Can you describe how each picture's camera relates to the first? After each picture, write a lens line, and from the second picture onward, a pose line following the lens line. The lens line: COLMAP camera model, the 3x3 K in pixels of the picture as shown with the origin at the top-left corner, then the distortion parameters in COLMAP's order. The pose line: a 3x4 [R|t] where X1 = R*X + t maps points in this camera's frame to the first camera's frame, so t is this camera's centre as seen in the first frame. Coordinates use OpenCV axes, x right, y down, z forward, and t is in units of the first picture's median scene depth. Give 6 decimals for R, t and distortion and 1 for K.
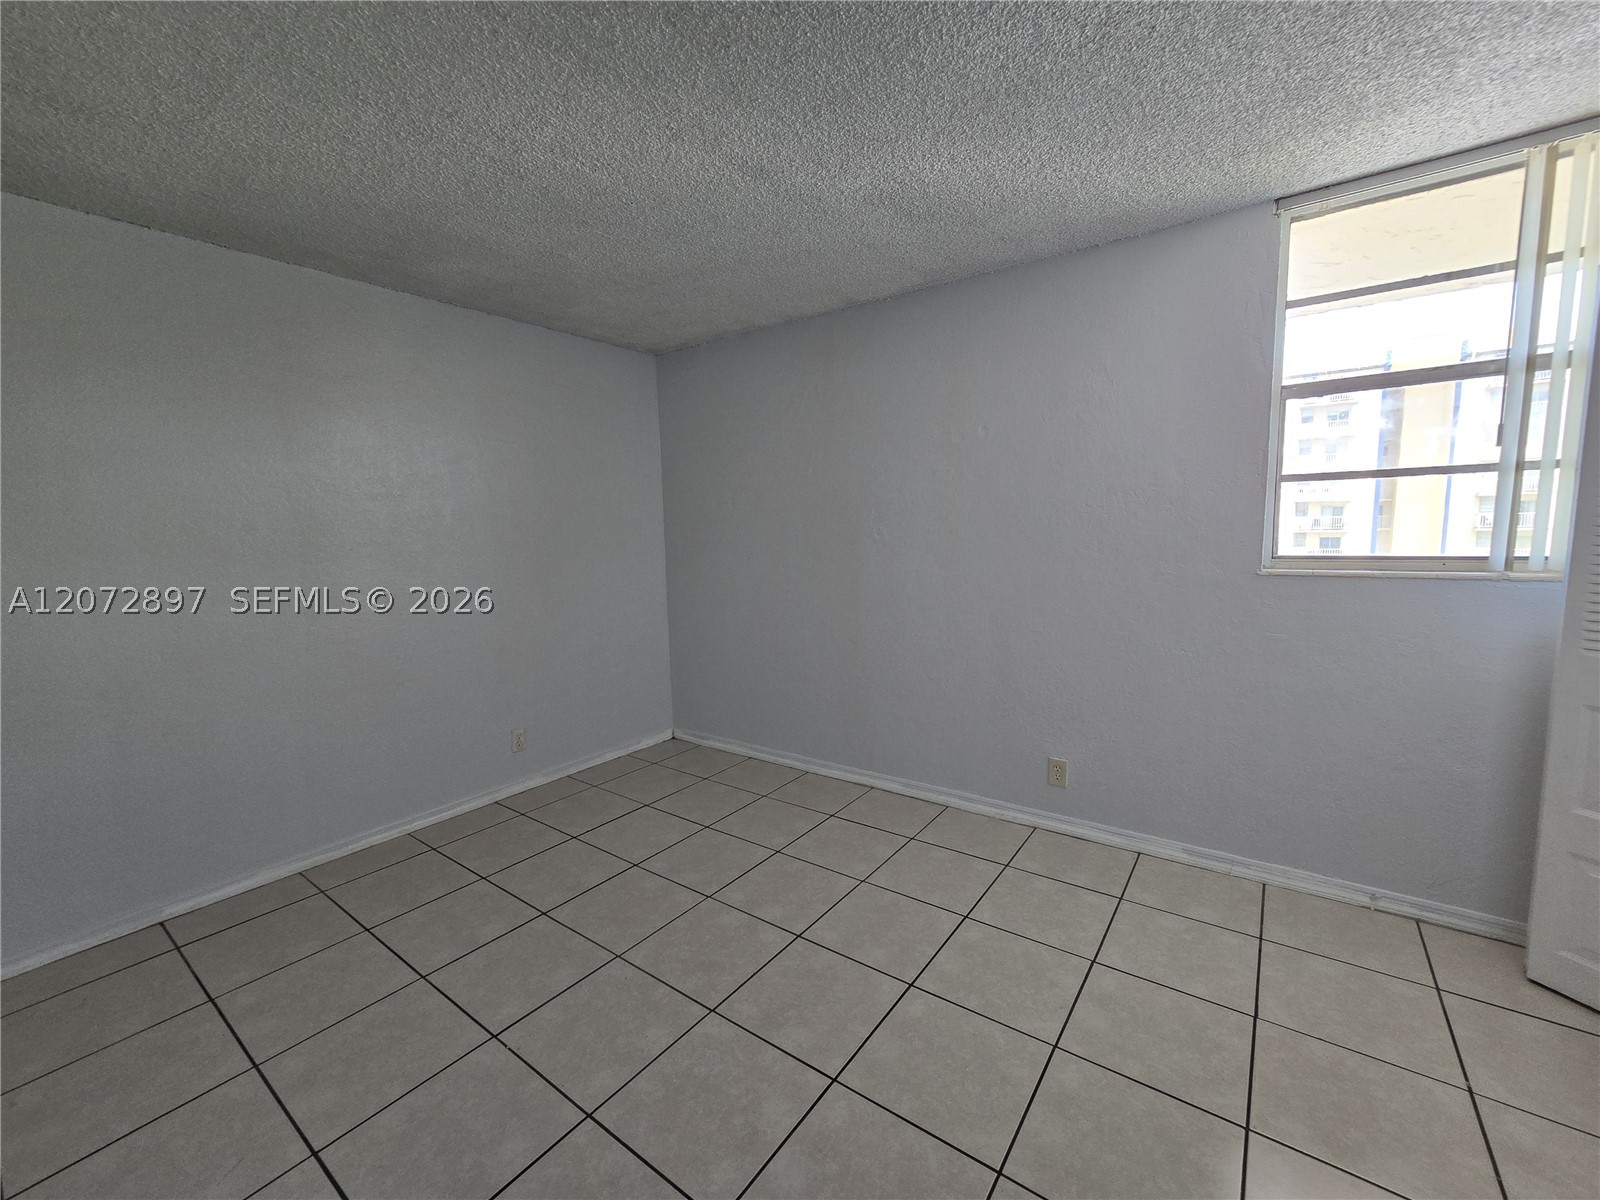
lens RADIAL K [[657.4, 0, 797.3], [0, 657.4, 606.9], [0, 0, 1]] dist [-0.001156, 0.000296]
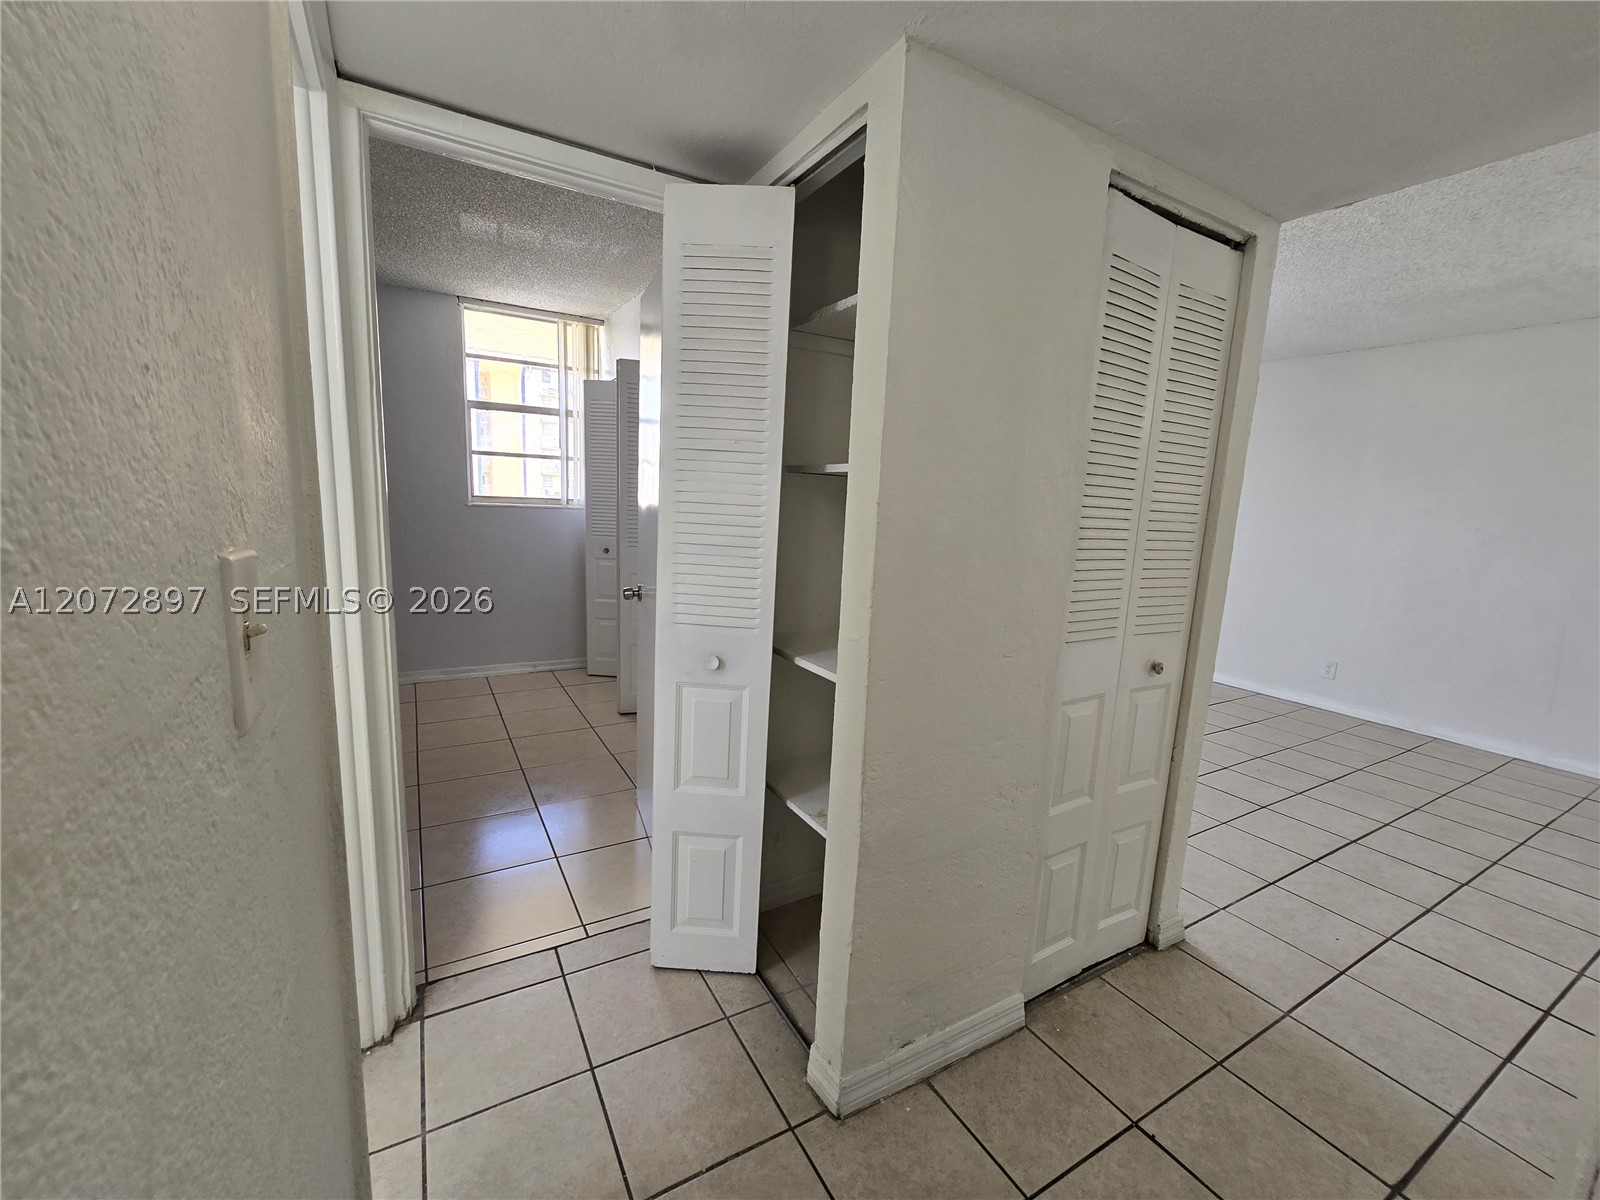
lens RADIAL K [[657.4, 0, 801.9], [0, 657.4, 609.0], [0, 0, 1]] dist [-0.001156, 0.000296]
pose [[0.392171, -0.104144, 0.913978, -0.656954], [0.057159, 0.994410, 0.088783, 0.135266], [-0.918115, 0.017424, 0.395931, -0.586148]]
